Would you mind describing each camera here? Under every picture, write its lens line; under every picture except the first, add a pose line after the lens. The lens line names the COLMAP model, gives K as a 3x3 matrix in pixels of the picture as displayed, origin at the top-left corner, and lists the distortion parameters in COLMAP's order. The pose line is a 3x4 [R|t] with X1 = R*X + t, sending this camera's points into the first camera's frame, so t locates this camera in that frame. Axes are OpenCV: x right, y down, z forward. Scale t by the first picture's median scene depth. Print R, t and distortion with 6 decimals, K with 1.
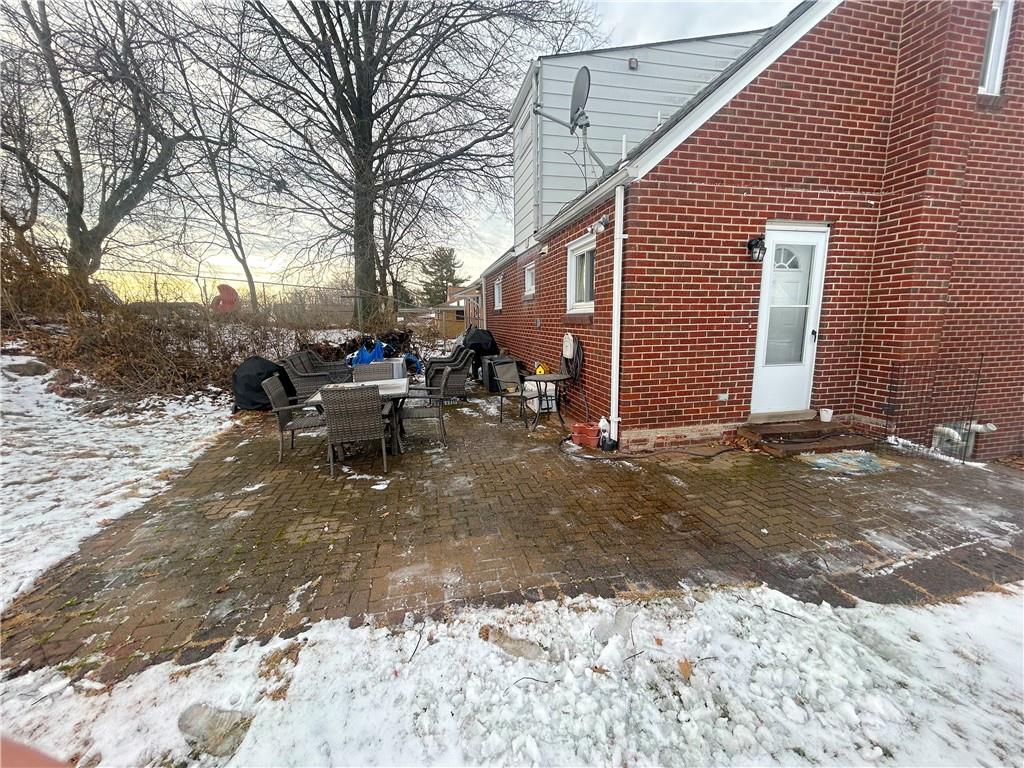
lens RADIAL K [[410.0, 0, 512.0], [0, 410.0, 384.0], [0, 0, 1]] dist [-0.001460, -0.000128]
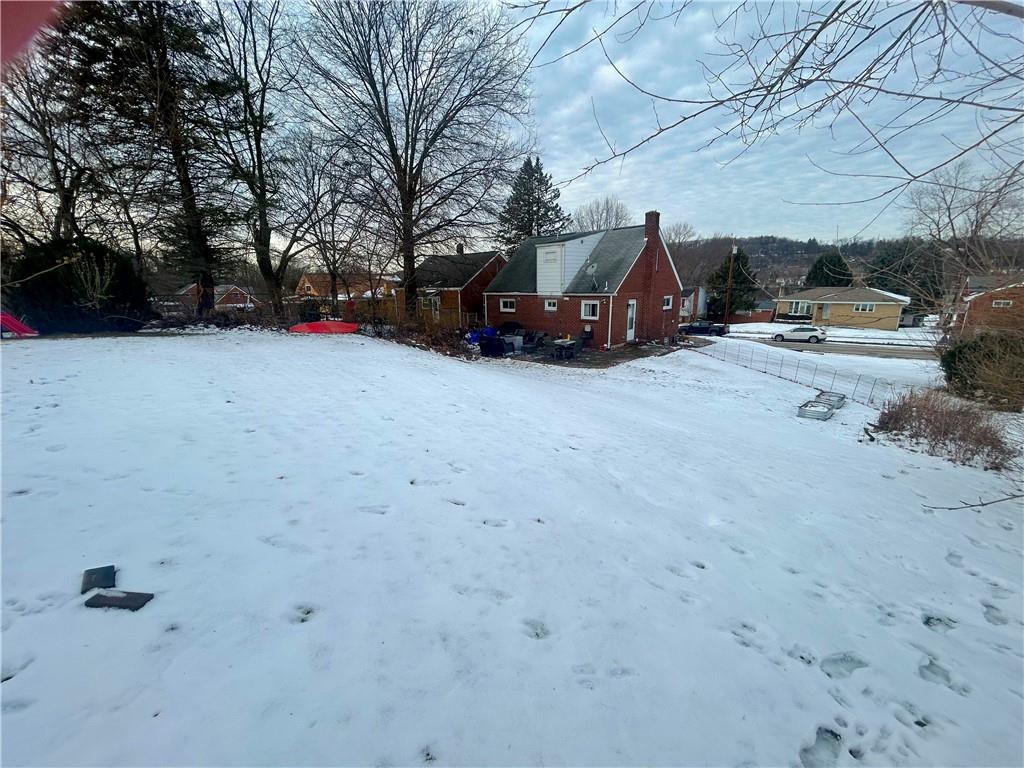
lens RADIAL K [[410.0, 0, 512.0], [0, 410.0, 384.0], [0, 0, 1]] dist [-0.001460, -0.000128]
pose [[0.826305, -0.135083, 0.546785, -2.998139], [0.095369, 0.990351, 0.100544, -0.030863], [-0.555090, -0.030933, 0.831215, -2.071724]]
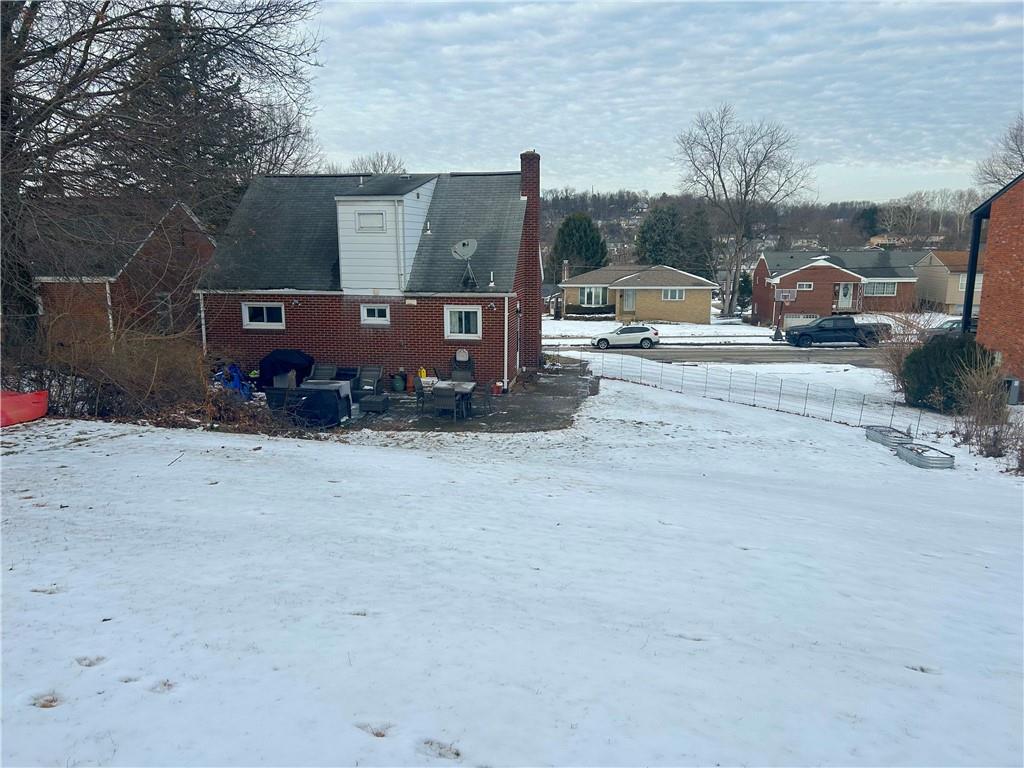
lens RADIAL K [[779.7, 0, 512.0], [0, 779.7, 384.0], [0, 0, 1]] dist [0.089347, -0.118742]
pose [[0.353647, -0.154716, 0.922495, -3.965992], [0.145538, 0.983316, 0.109123, -0.394884], [-0.923987, 0.095667, 0.370264, -0.788988]]
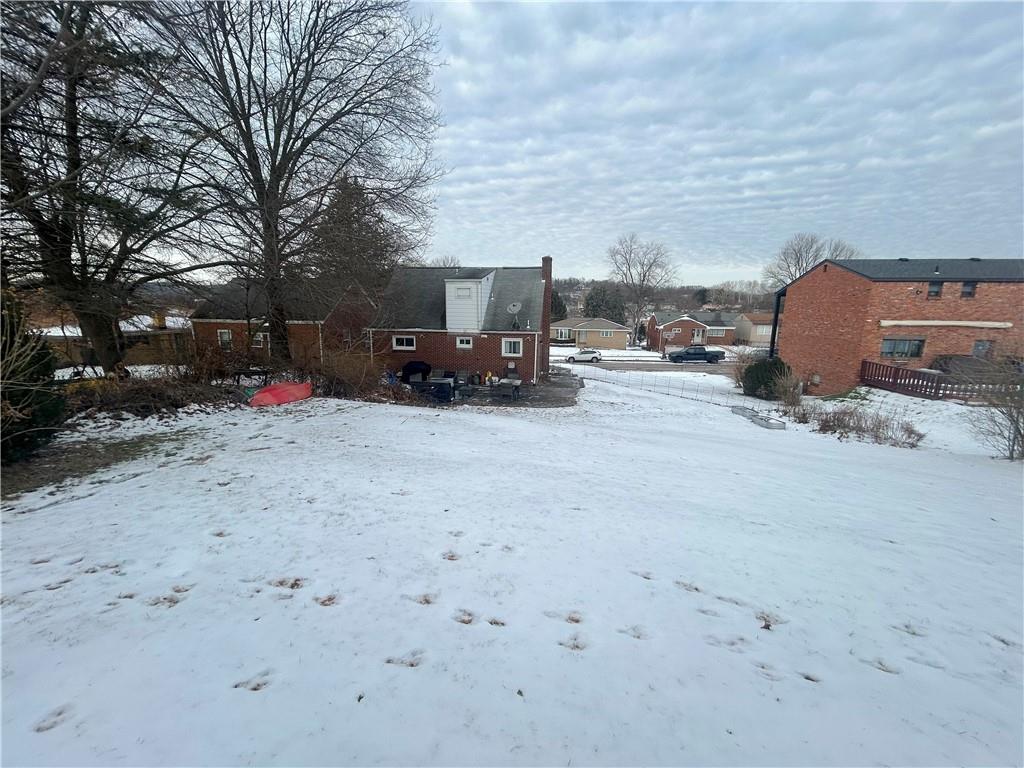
lens RADIAL K [[419.9, 0, 512.0], [0, 419.9, 384.0], [0, 0, 1]] dist [-0.001420, -0.000066]
pose [[0.351545, -0.158171, 0.922712, -4.049263], [0.132821, 0.984080, 0.118087, -0.440072], [-0.926701, 0.081042, 0.366957, -0.500820]]
